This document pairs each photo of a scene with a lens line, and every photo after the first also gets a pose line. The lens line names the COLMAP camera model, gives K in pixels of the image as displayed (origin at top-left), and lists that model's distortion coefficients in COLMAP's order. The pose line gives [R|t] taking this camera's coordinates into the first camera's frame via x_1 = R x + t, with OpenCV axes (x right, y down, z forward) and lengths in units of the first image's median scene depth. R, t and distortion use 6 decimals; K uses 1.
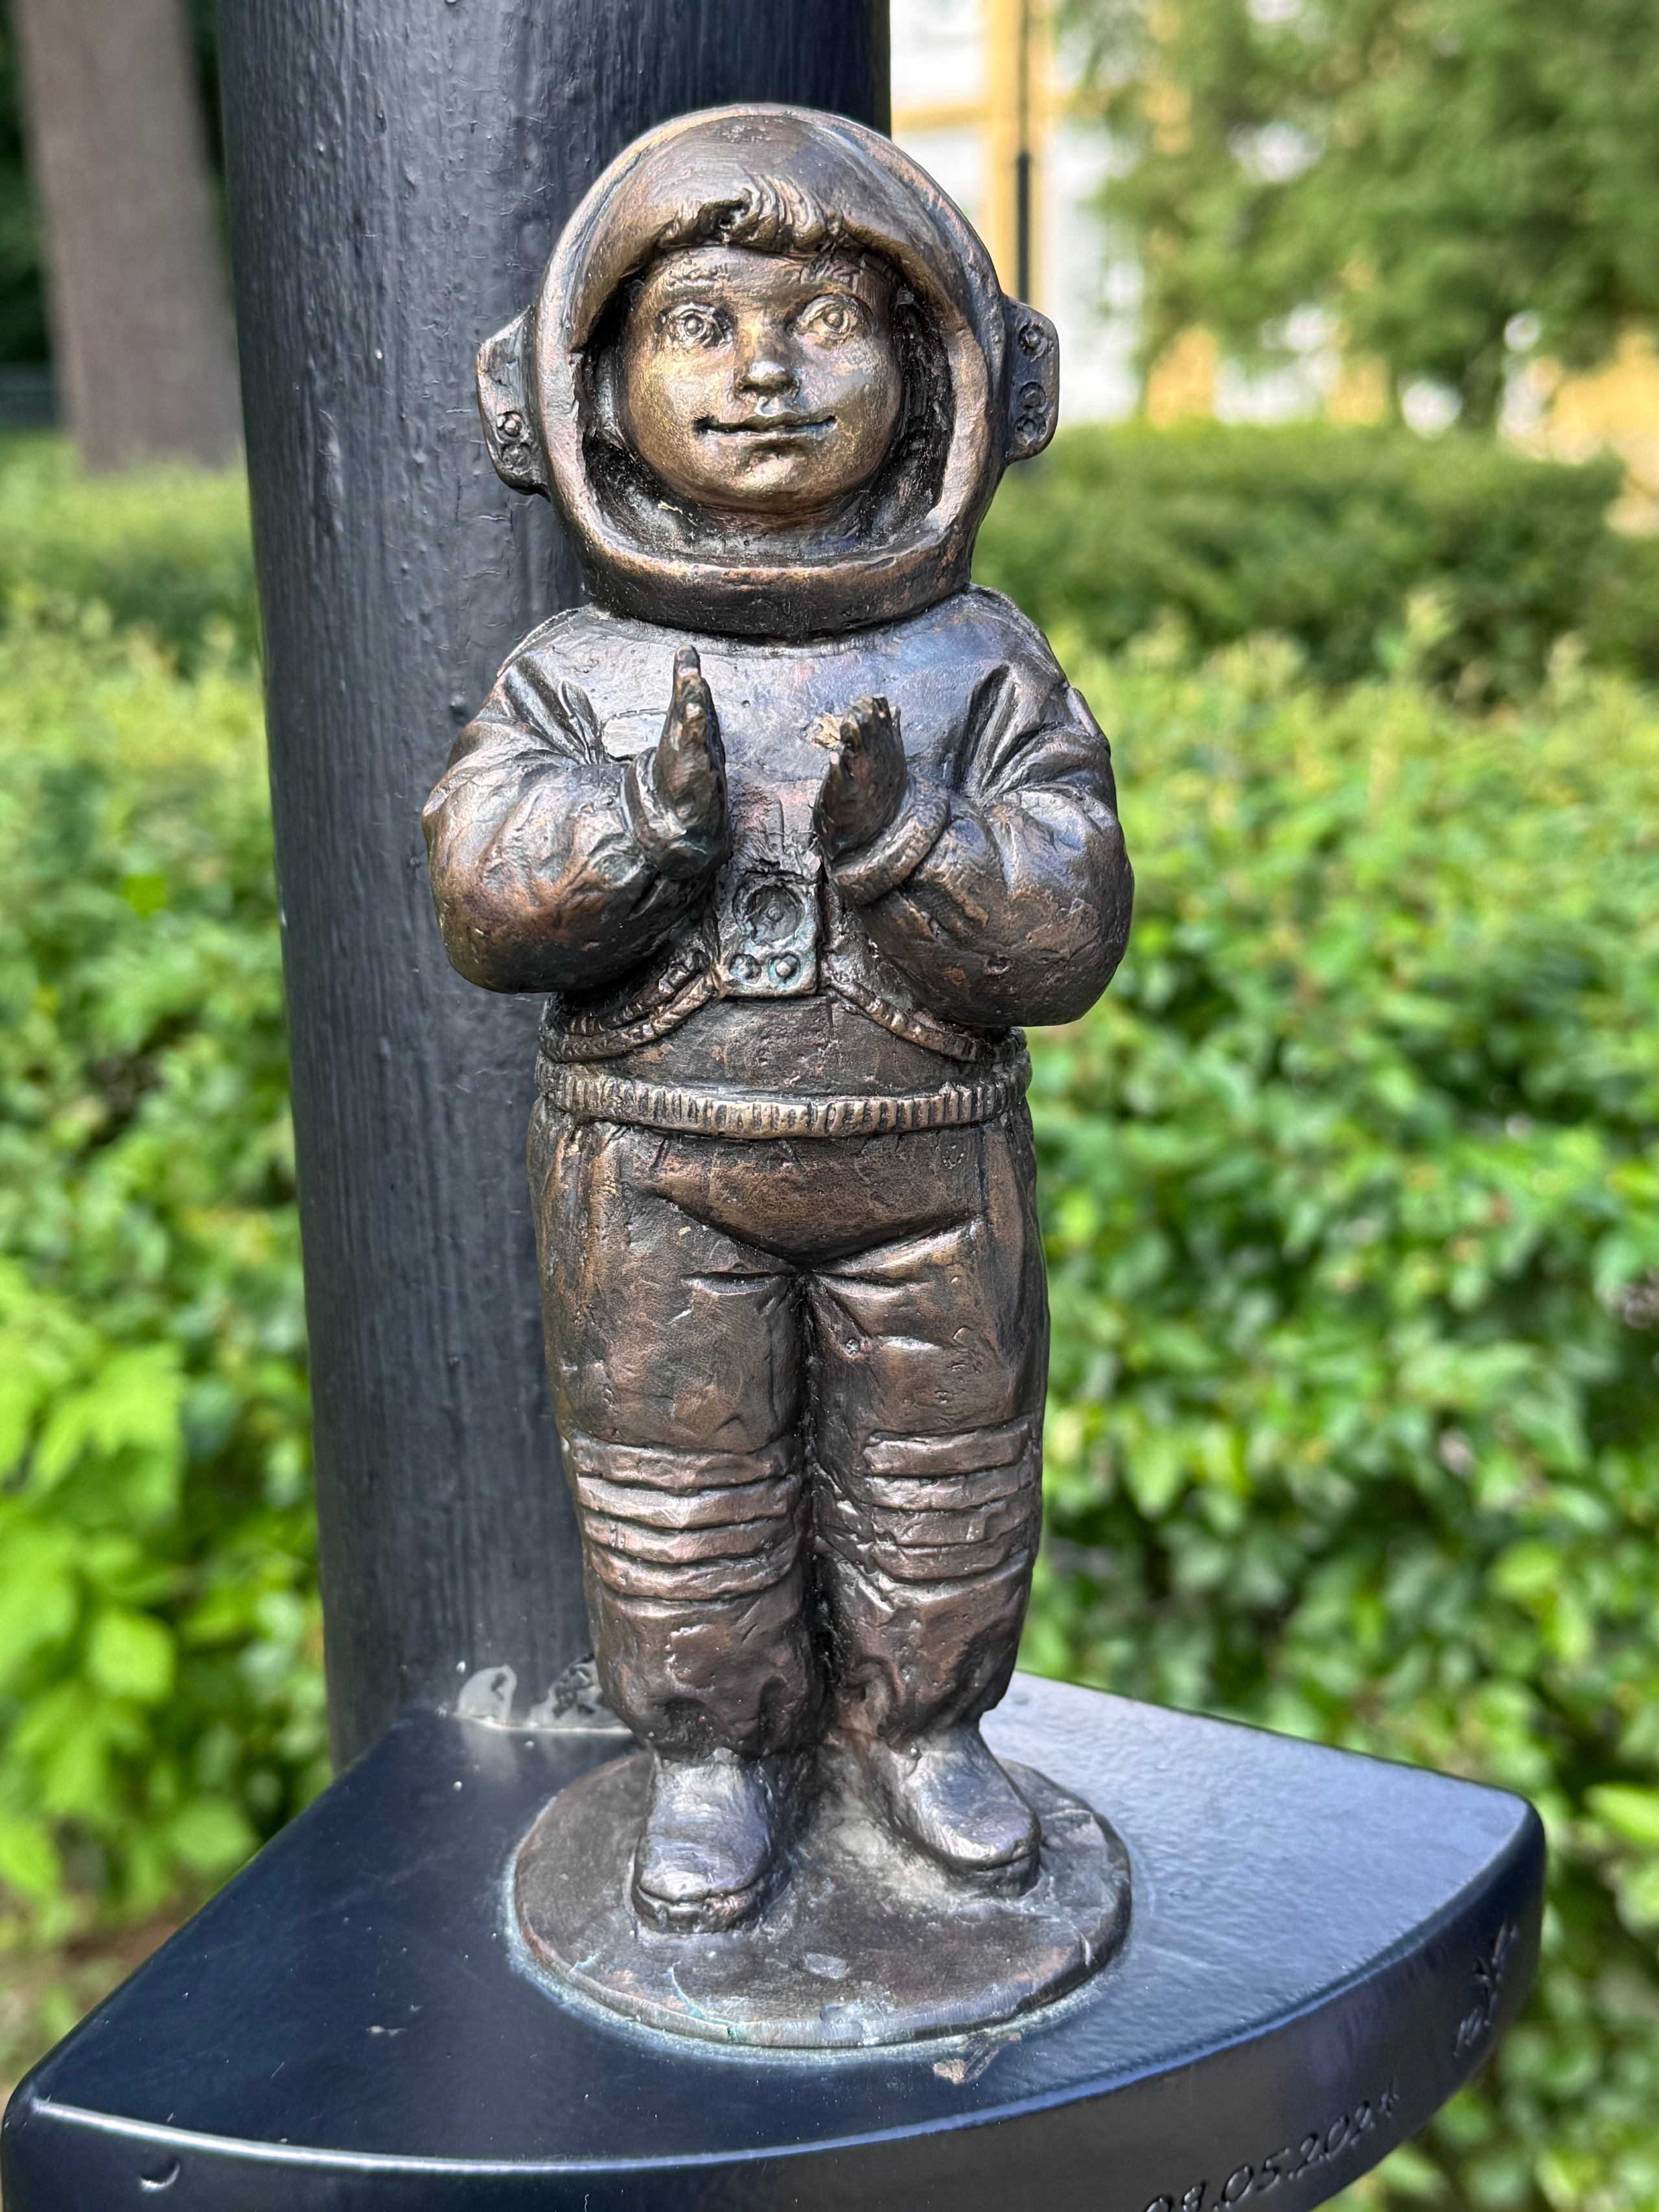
lens RADIAL K [[2907.4, 0, 825.0], [0, 2907.4, 1104.2], [0, 0, 1]] dist [0.083994, 0.000000]
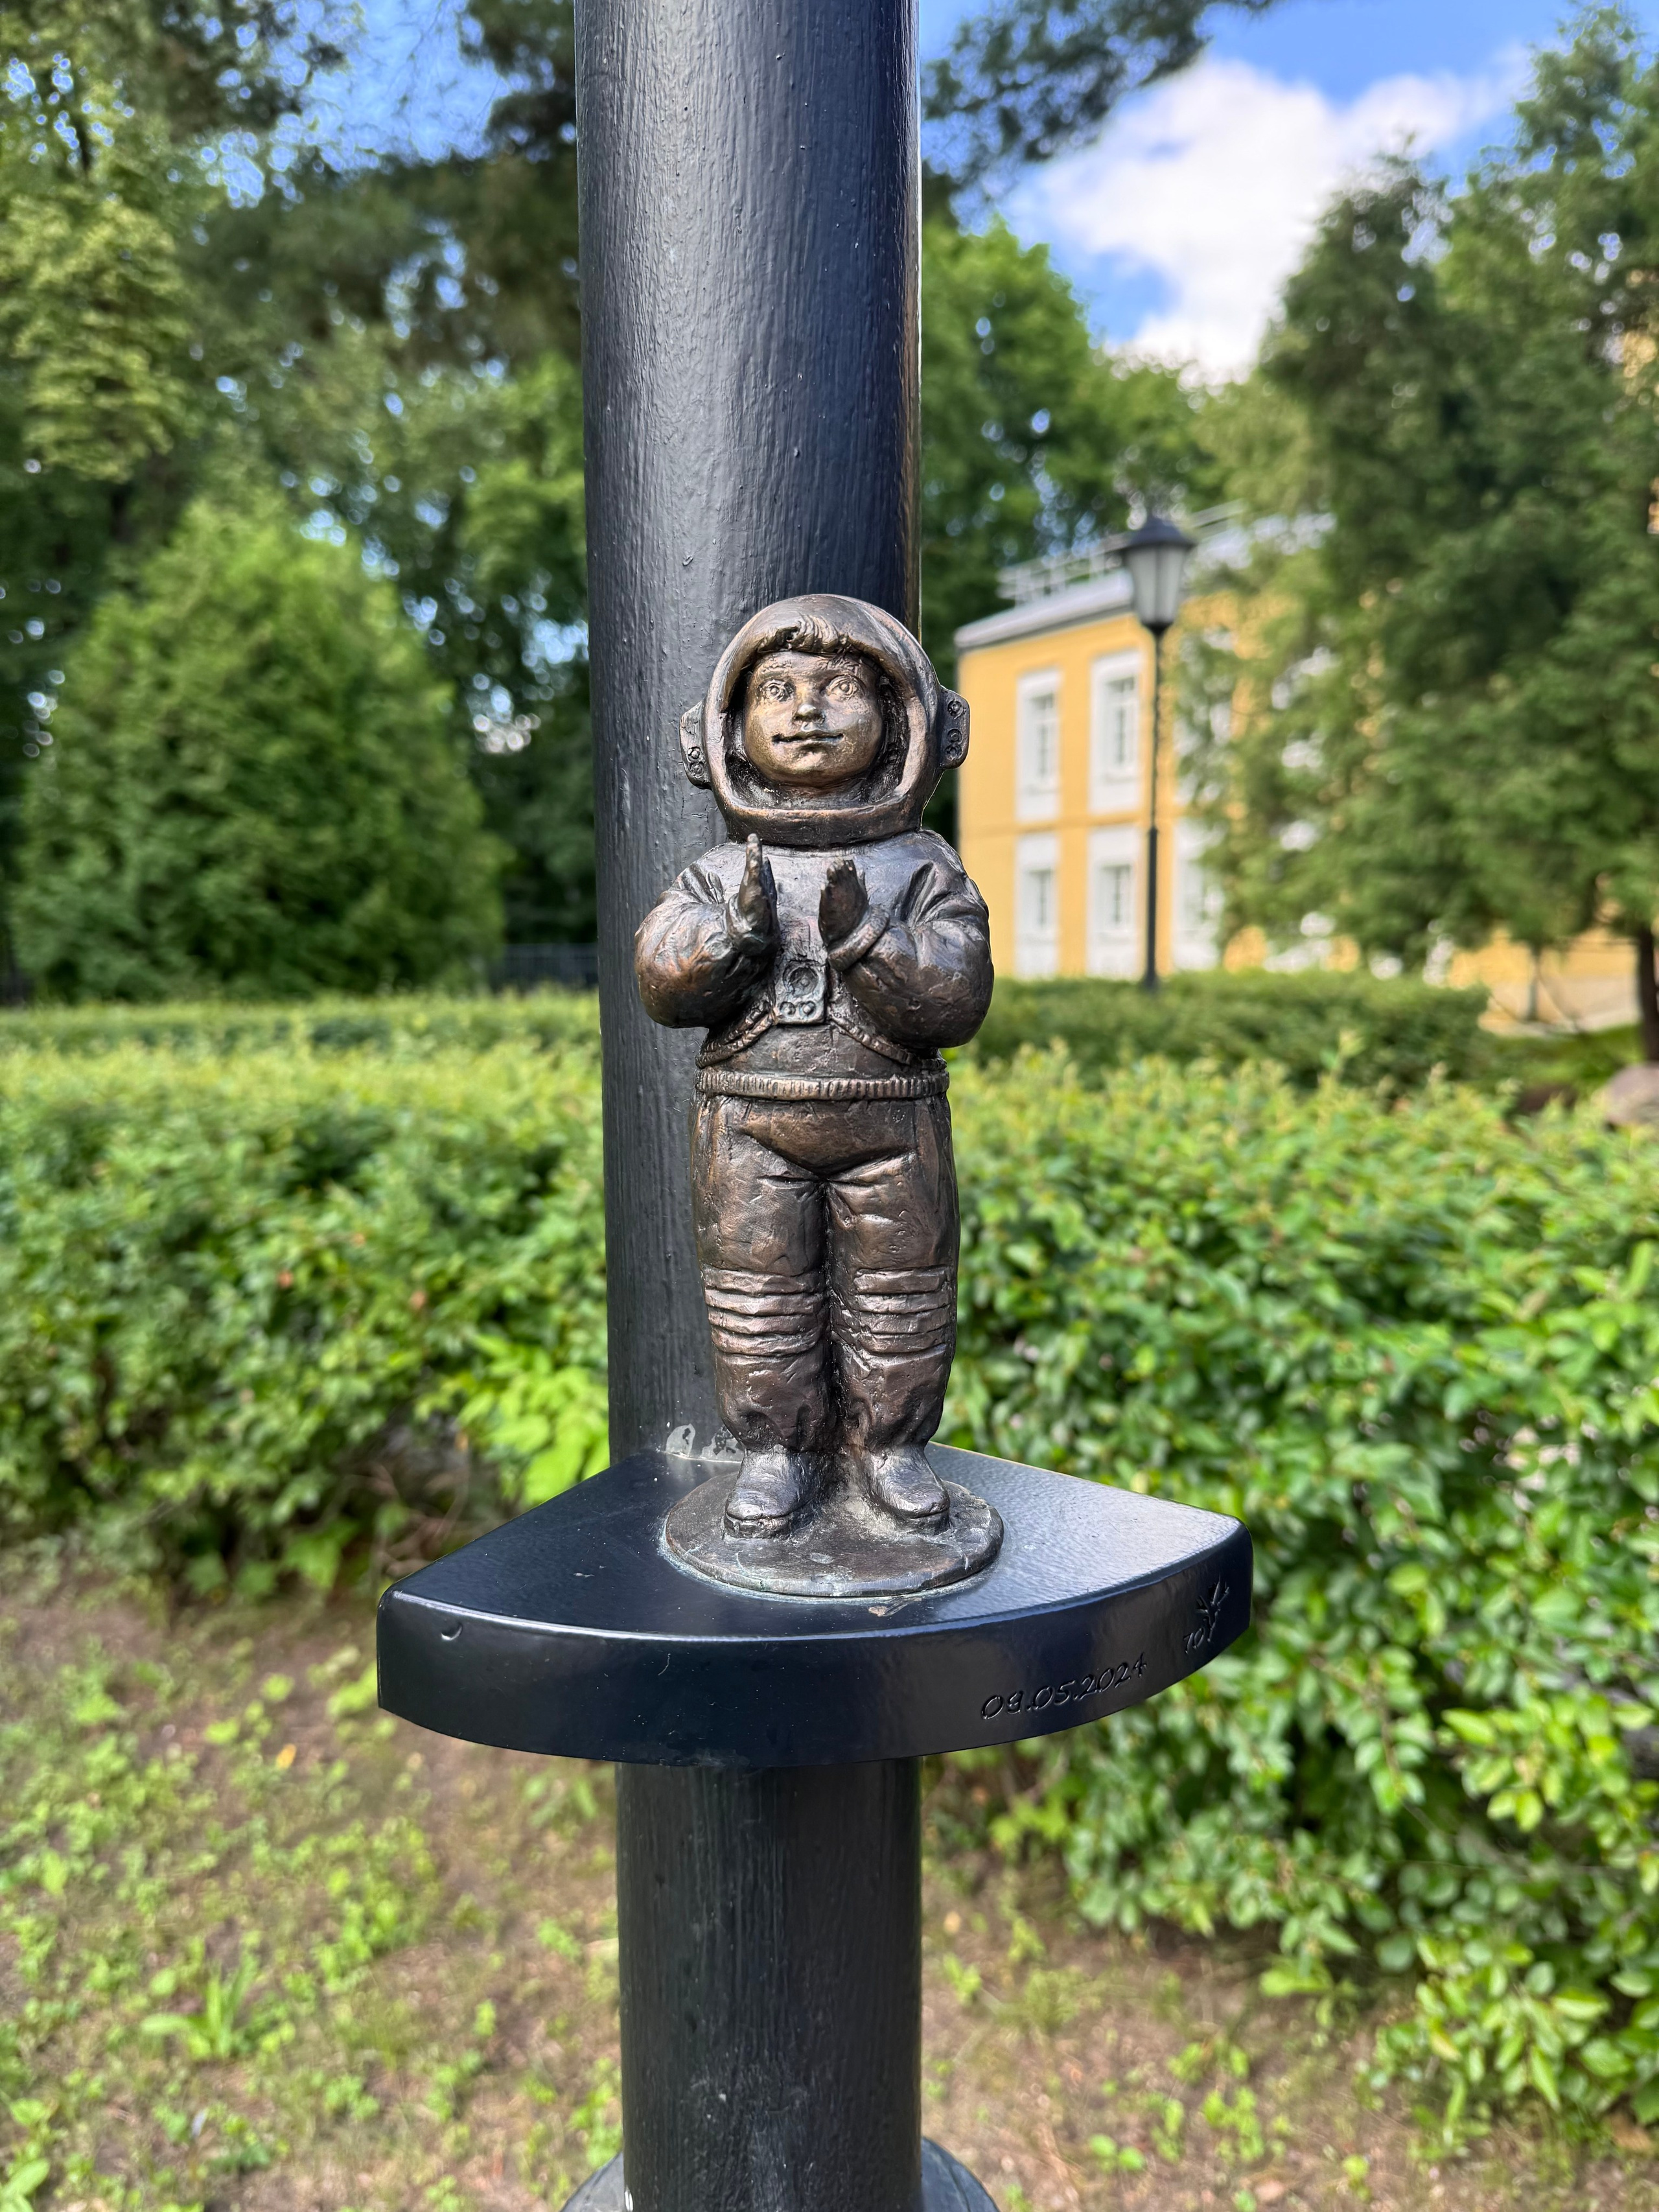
lens RADIAL K [[1562.3, 0, 841.2], [0, 1562.3, 1104.1], [0, 0, 1]] dist [0.075611, -0.009417]
pose [[0.991290, 0.021820, -0.129877, 0.130364], [-0.040038, 0.989432, -0.139360, 0.144190], [0.125463, 0.143346, 0.981688, -0.008089]]
